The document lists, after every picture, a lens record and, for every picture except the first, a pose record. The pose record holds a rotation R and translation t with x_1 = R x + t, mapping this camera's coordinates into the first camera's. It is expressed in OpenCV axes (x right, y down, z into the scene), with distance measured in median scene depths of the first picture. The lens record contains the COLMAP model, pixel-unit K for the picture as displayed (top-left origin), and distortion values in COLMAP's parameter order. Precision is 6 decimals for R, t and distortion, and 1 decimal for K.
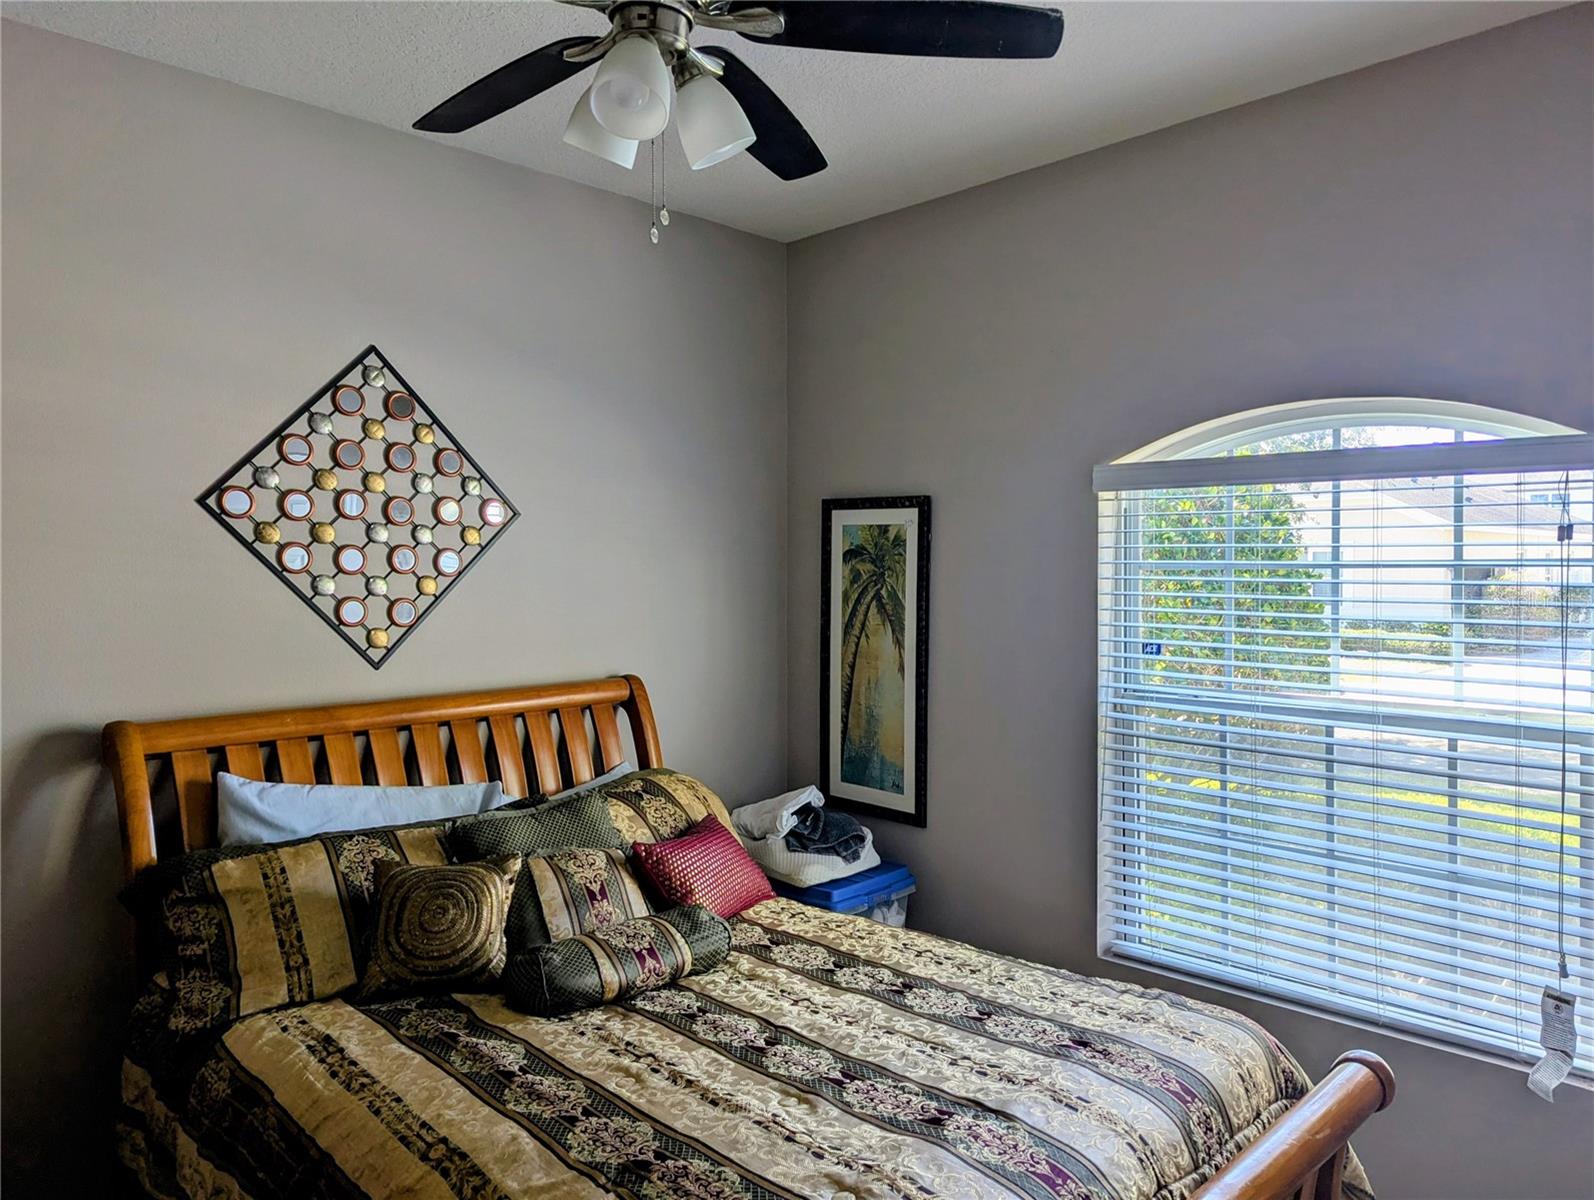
lens RADIAL K [[1106.5, 0, 797.0], [0, 1106.5, 600.0], [0, 0, 1]] dist [0.071053, -0.067476]
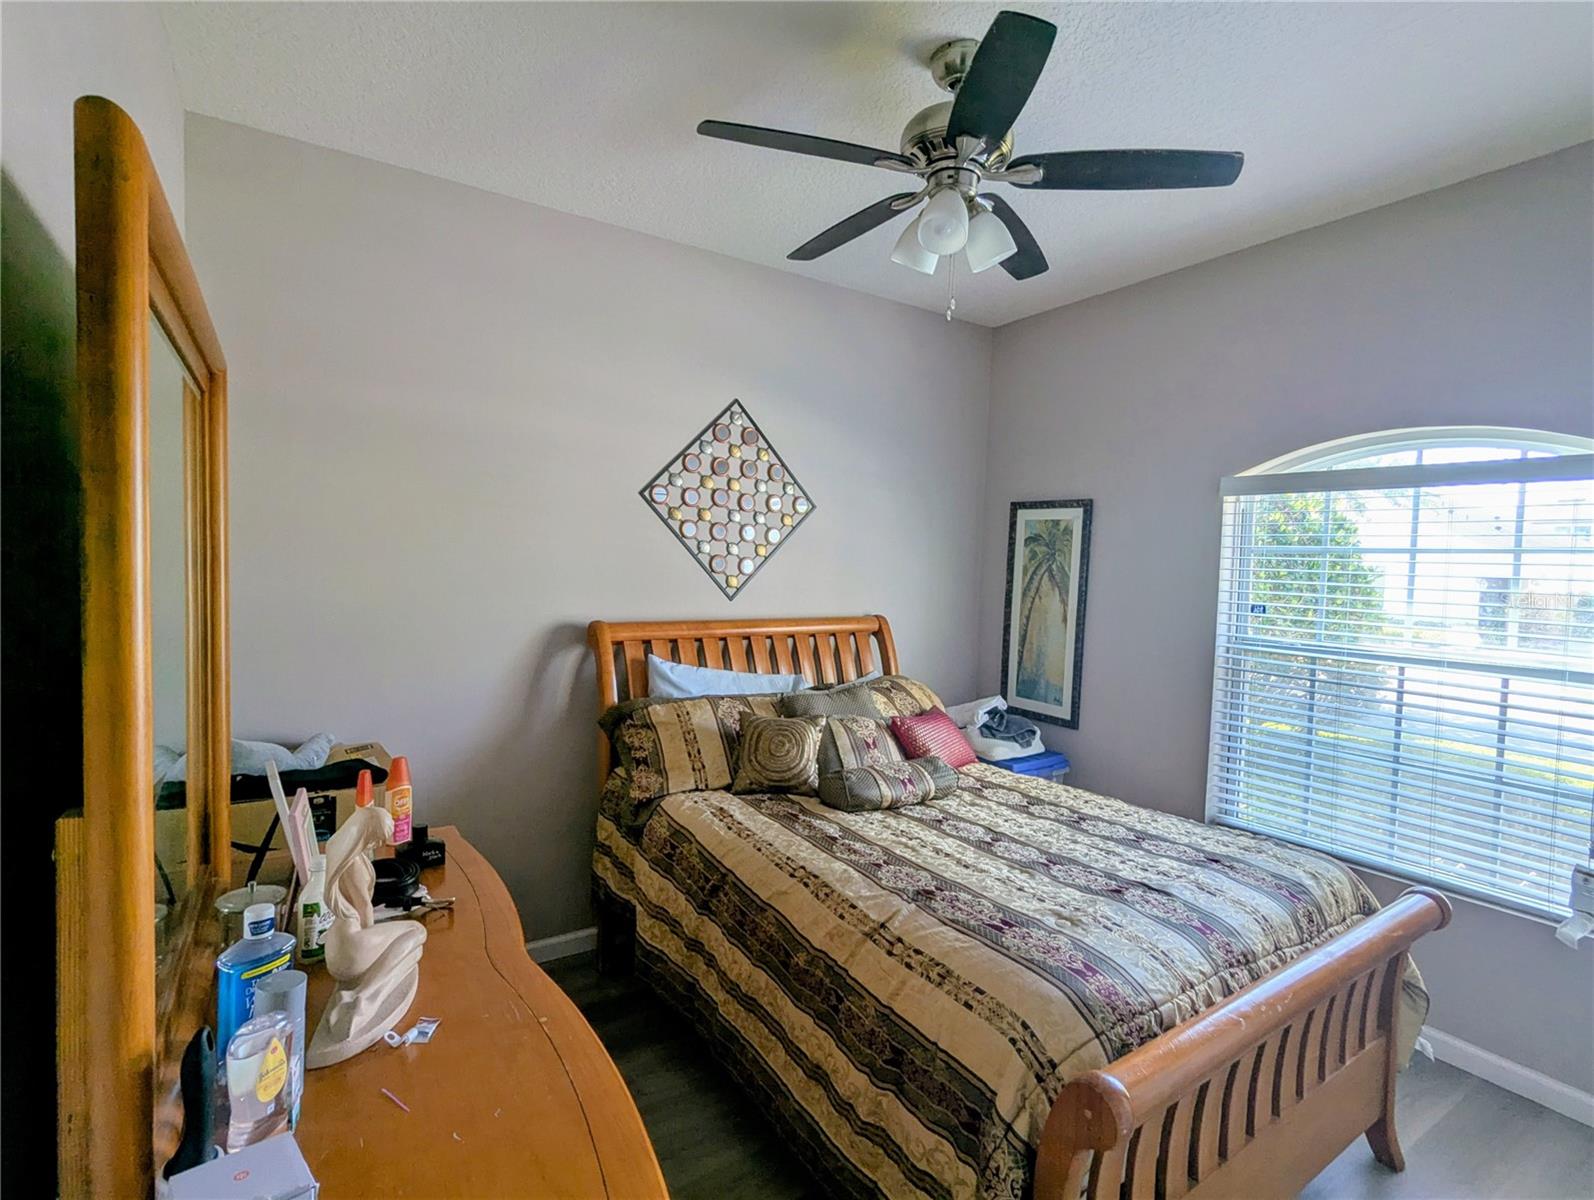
lens RADIAL K [[760.5, 0, 797.0], [0, 760.5, 600.0], [0, 0, 1]] dist [-0.000551, -0.001367]
pose [[0.978413, 0.038492, -0.203043, -0.074086], [-0.034455, 0.999133, 0.023379, 0.039479], [0.203767, -0.015878, 0.978891, -0.068604]]
